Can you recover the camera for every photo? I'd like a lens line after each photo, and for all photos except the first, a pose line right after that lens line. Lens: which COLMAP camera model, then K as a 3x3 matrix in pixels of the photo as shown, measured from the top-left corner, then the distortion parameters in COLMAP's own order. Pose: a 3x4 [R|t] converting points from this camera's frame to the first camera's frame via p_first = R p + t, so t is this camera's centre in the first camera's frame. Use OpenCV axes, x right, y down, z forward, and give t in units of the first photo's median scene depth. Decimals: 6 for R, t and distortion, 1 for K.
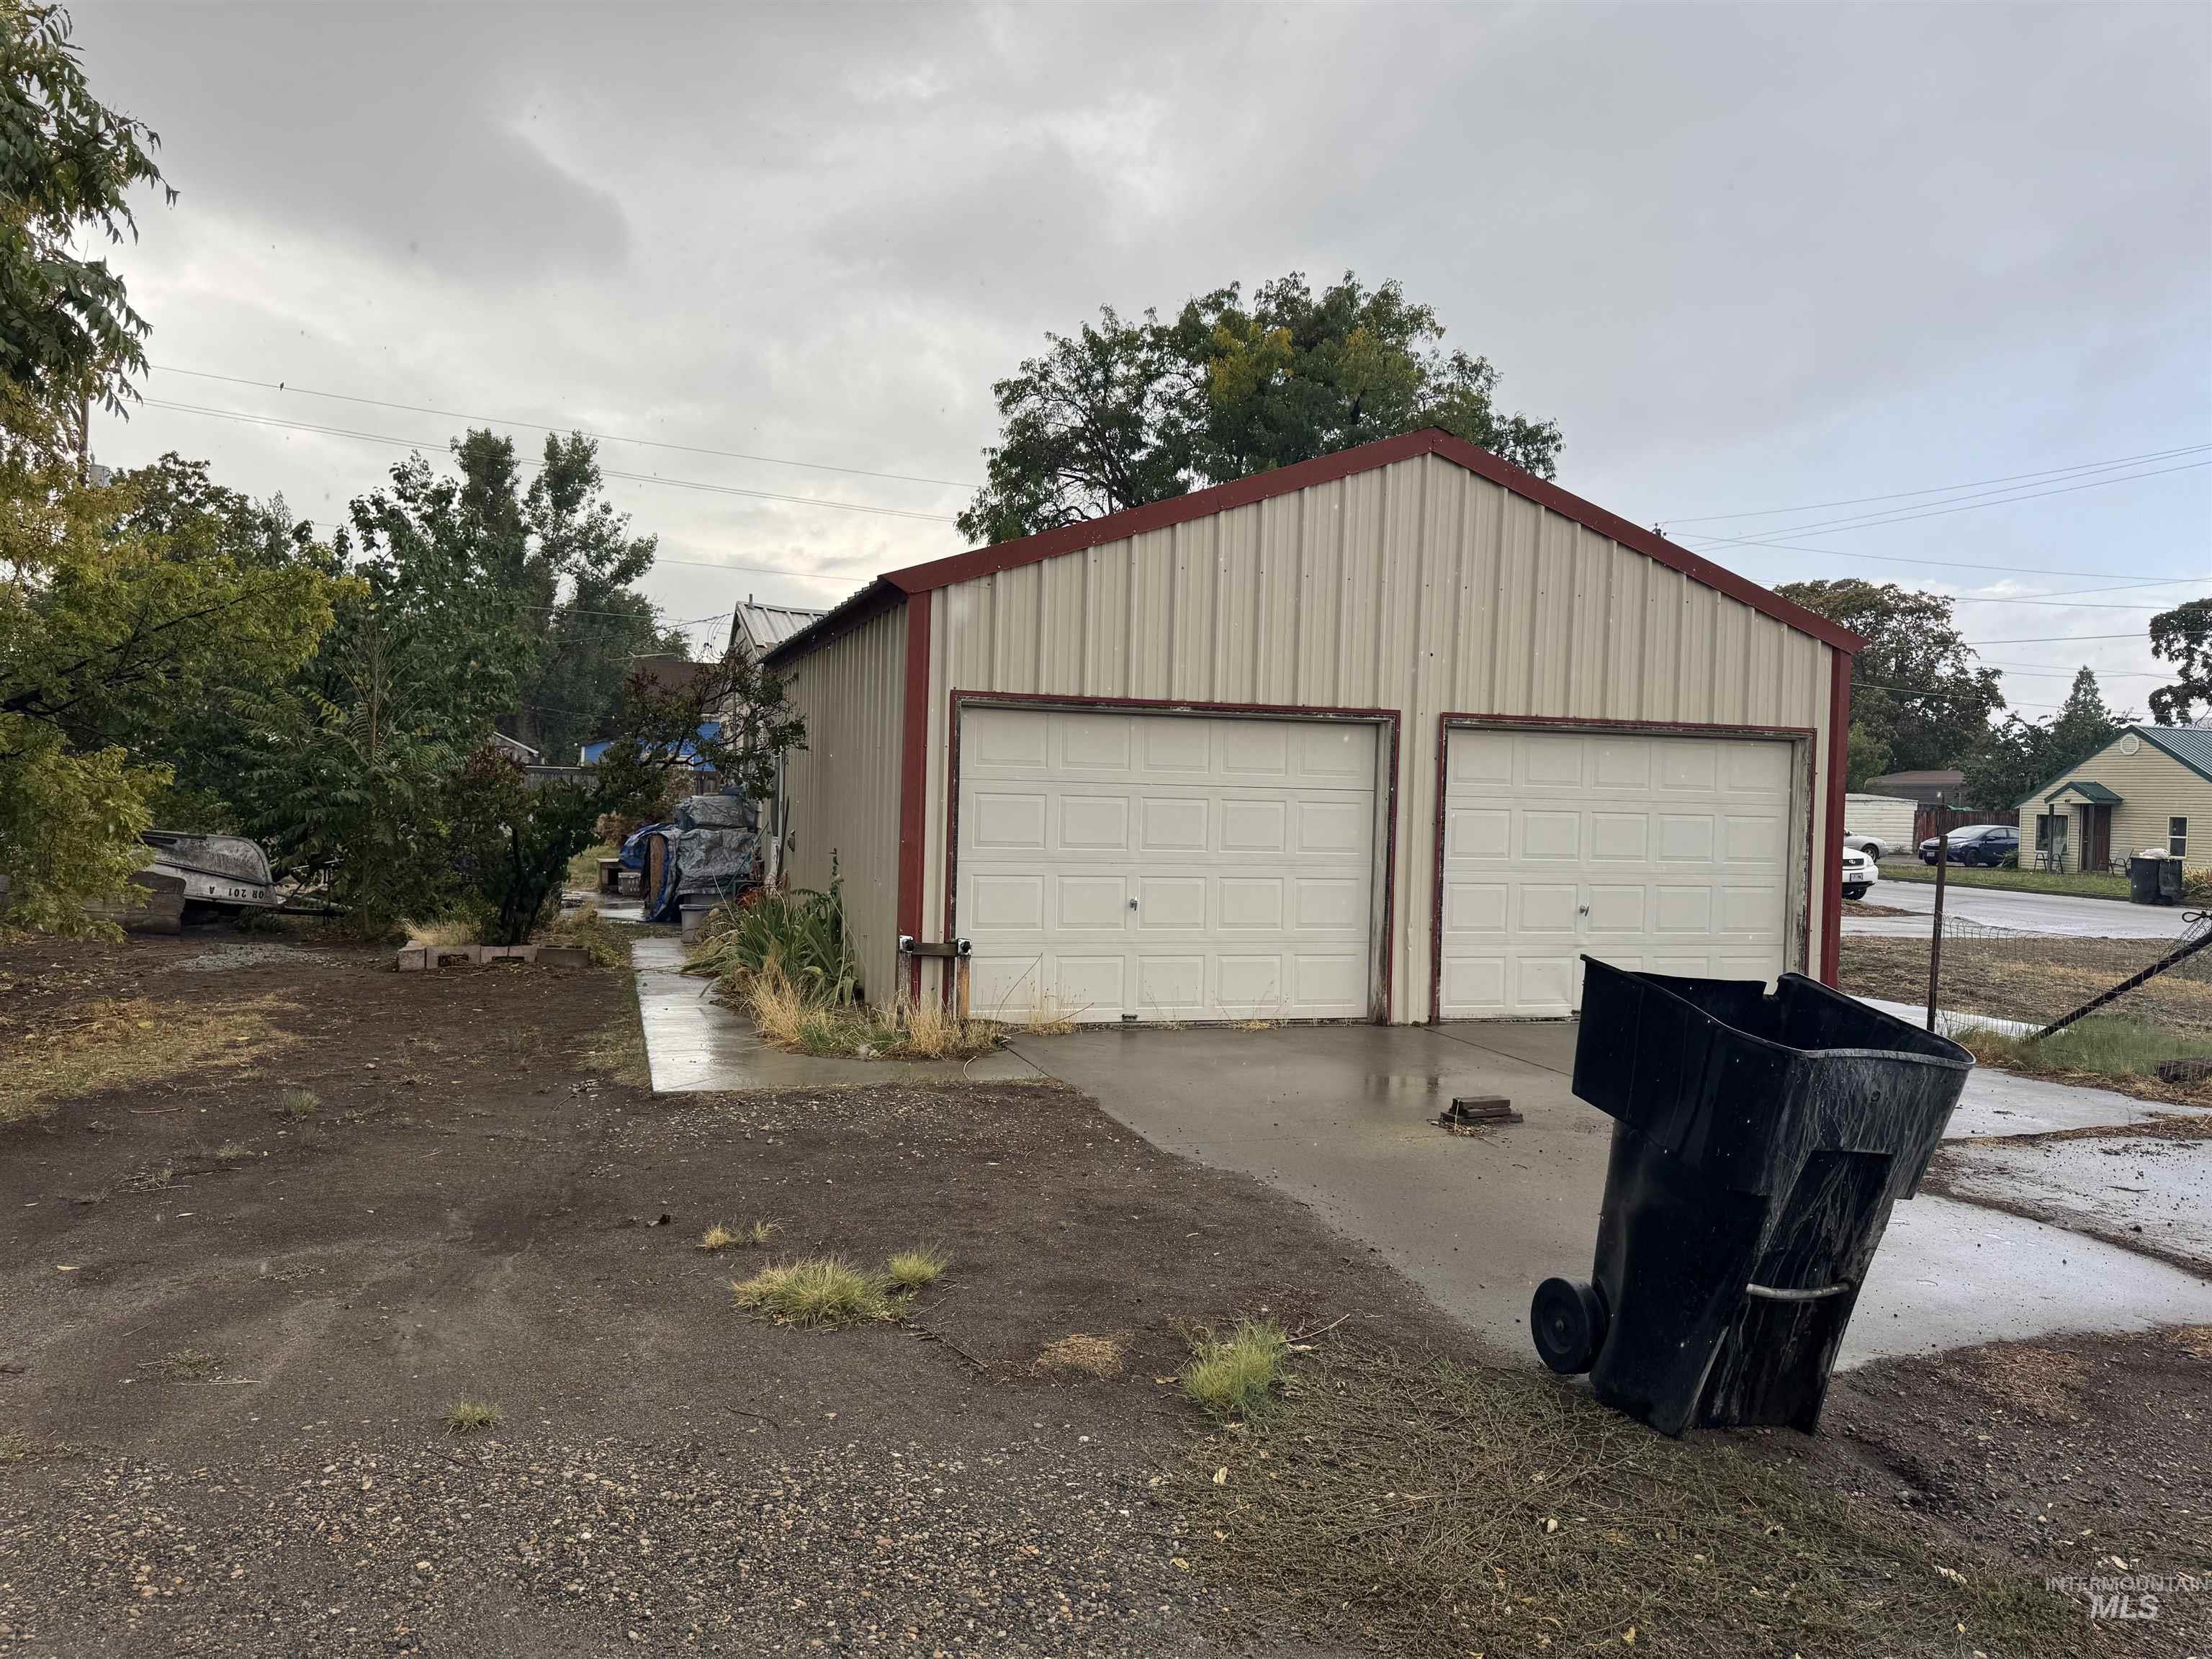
lens RADIAL K [[1518.5, 0, 1109.7], [0, 1518.5, 836.8], [0, 0, 1]] dist [0.048540, -0.069808]
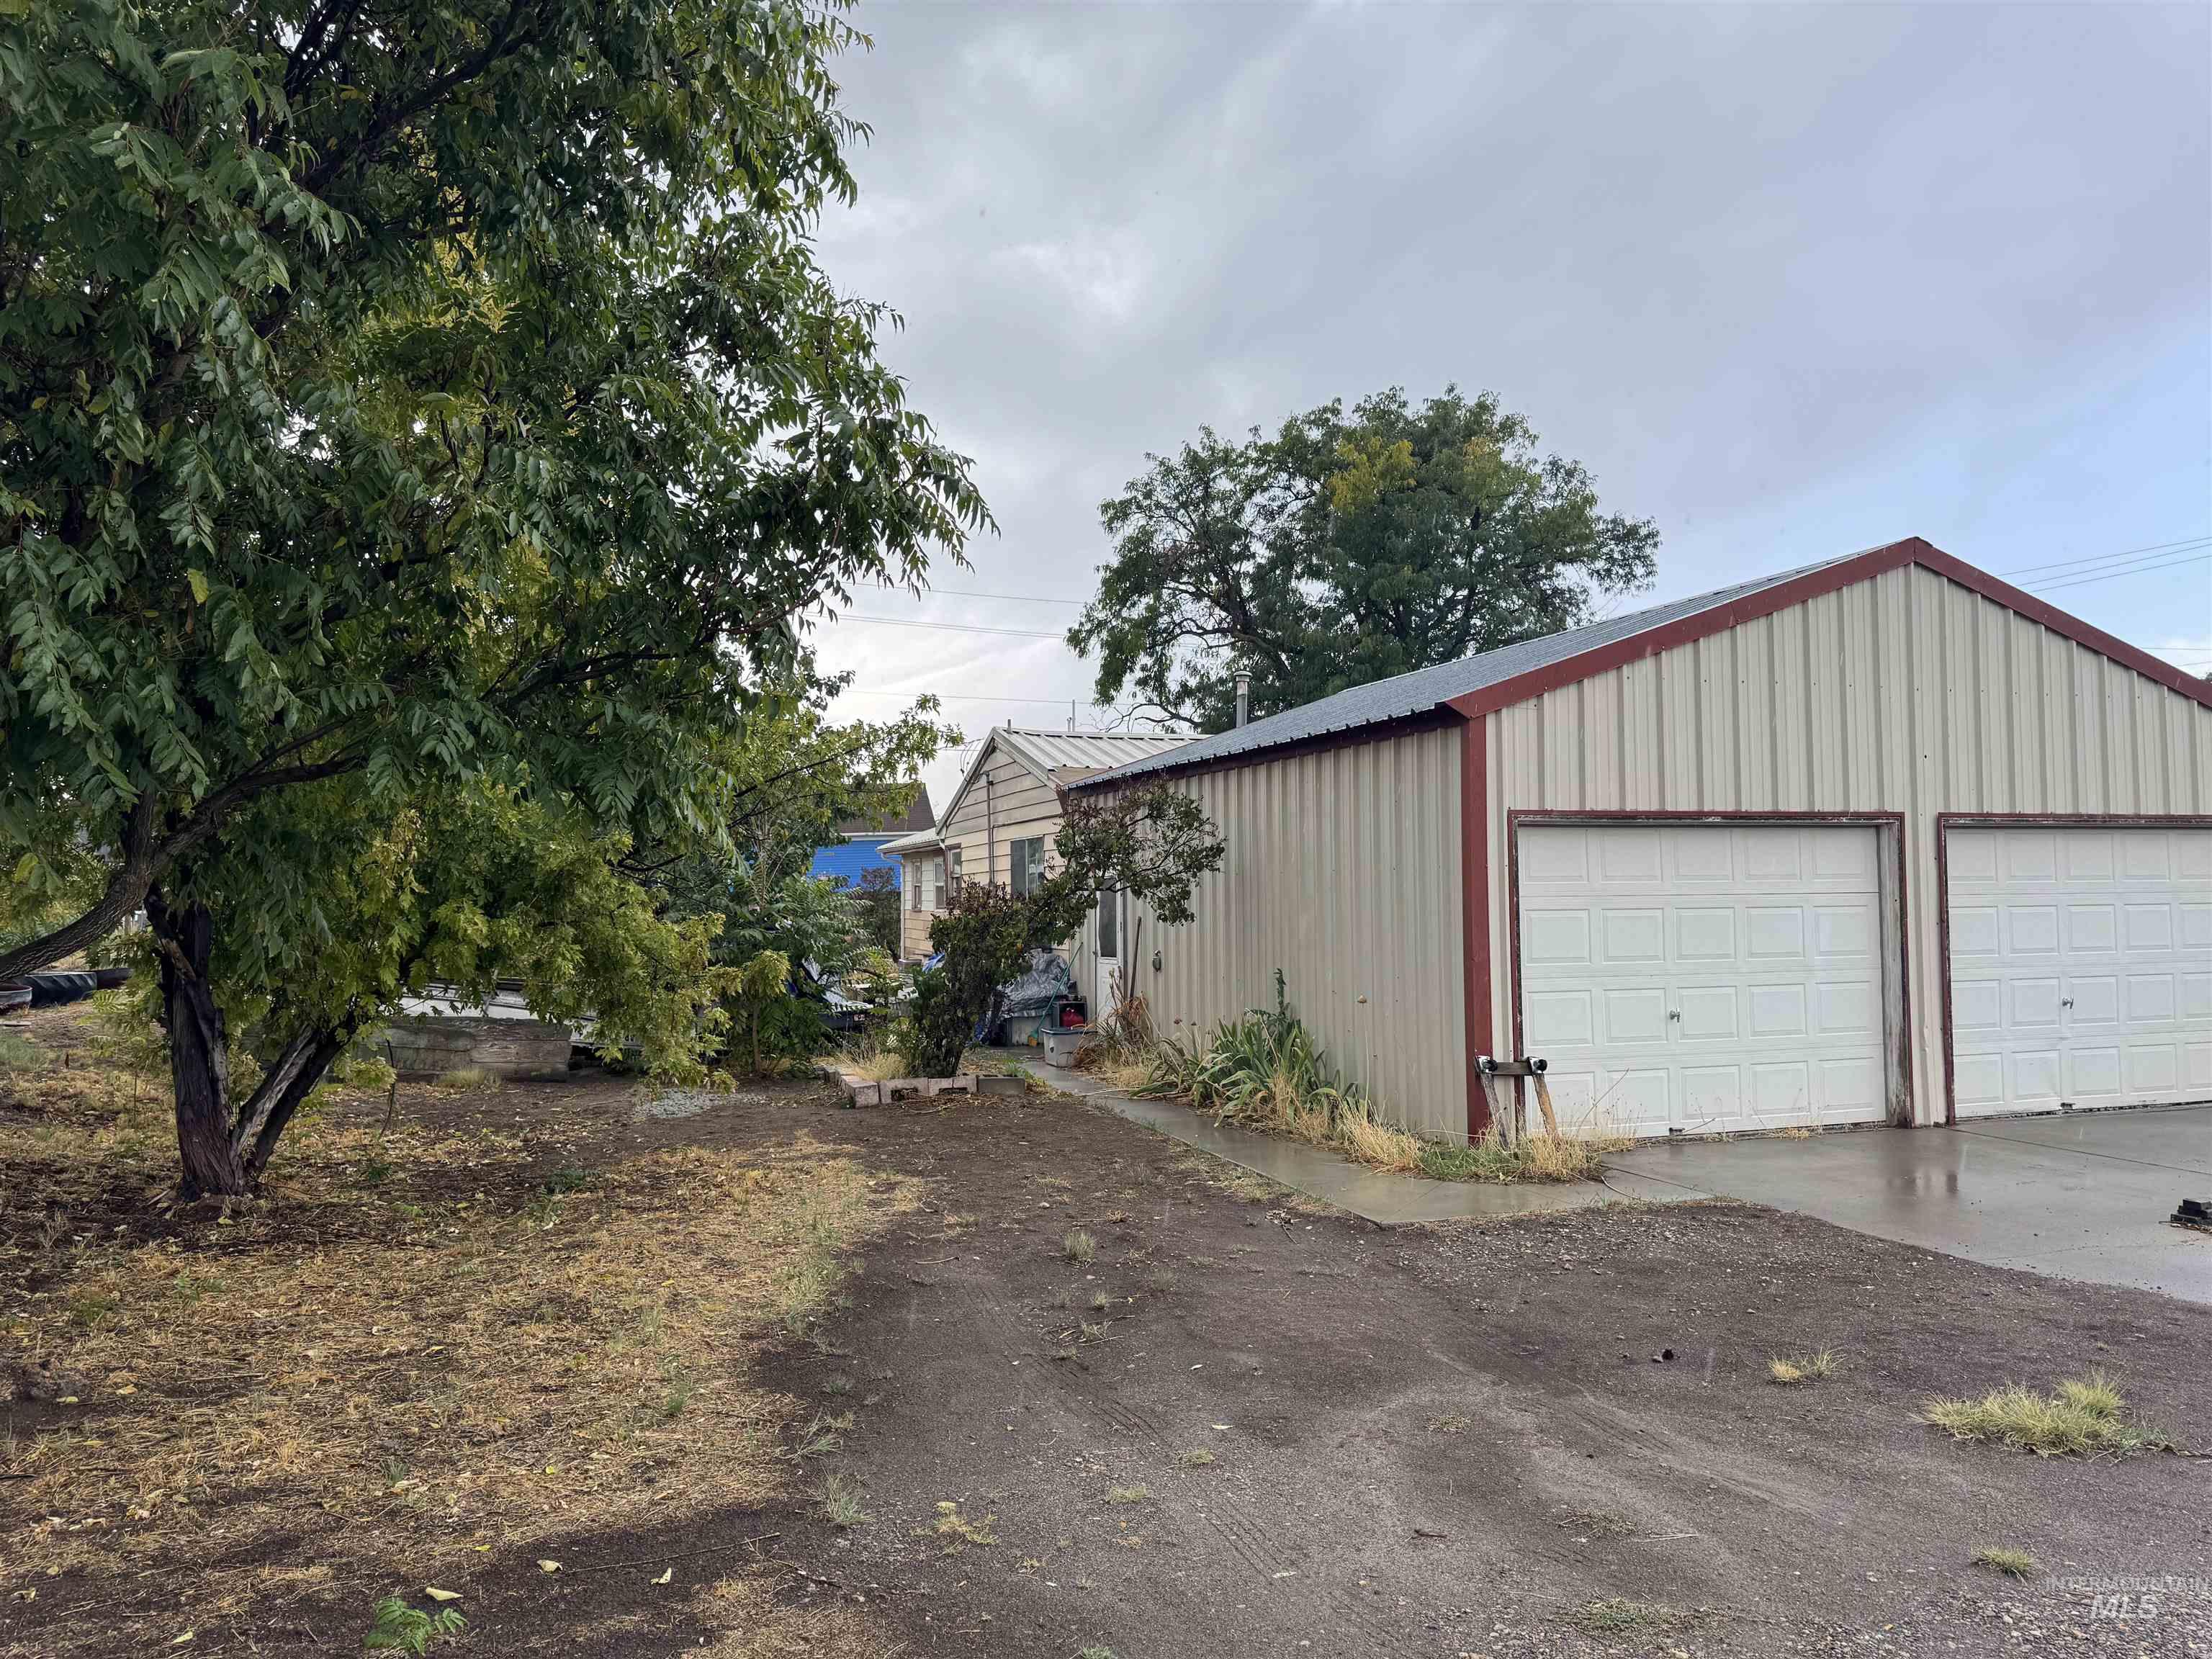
lens RADIAL K [[1518.7, 0, 1170.8], [0, 1518.7, 827.9], [0, 0, 1]] dist [0.000544, -0.078197]
pose [[0.999235, -0.037303, -0.011732, -0.271076], [0.036314, 0.996484, -0.075502, -0.013953], [0.014507, 0.075018, 0.997077, -0.008703]]
